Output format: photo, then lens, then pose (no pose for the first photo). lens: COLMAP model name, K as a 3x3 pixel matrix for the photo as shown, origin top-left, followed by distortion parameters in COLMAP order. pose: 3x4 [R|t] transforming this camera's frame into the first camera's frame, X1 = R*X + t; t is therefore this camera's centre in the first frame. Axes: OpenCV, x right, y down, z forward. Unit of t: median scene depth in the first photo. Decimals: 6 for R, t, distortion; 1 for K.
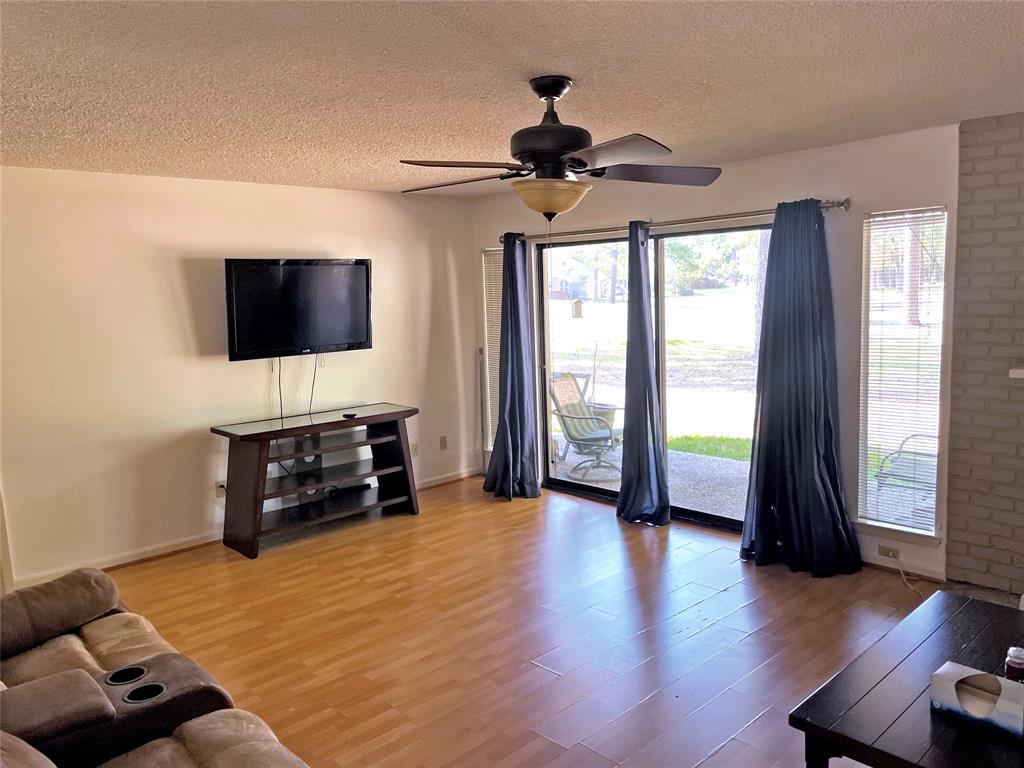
lens RADIAL K [[779.3, 0, 512.0], [0, 779.3, 384.0], [0, 0, 1]] dist [0.094924, -0.124450]
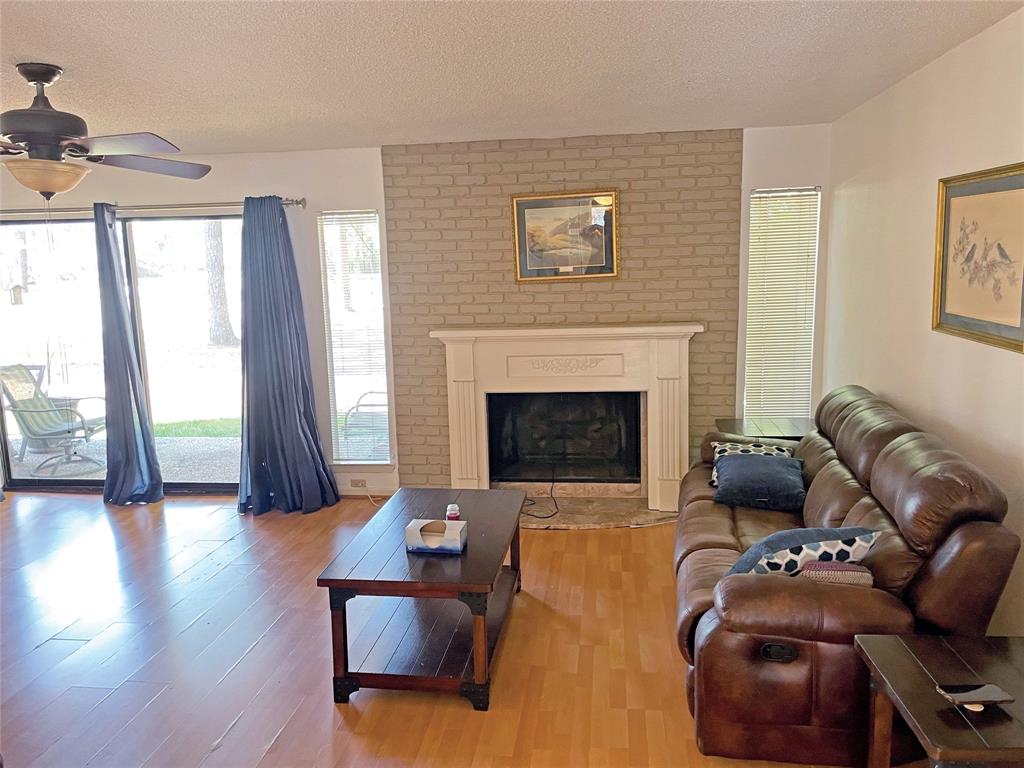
lens RADIAL K [[776.2, 0, 544.0], [0, 776.2, 383.3], [0, 0, 1]] dist [0.053404, -0.106911]
pose [[0.753422, -0.081577, 0.652458, -0.094816], [0.073757, 0.996497, 0.039421, 0.026309], [-0.653388, 0.018423, 0.756799, -0.129463]]
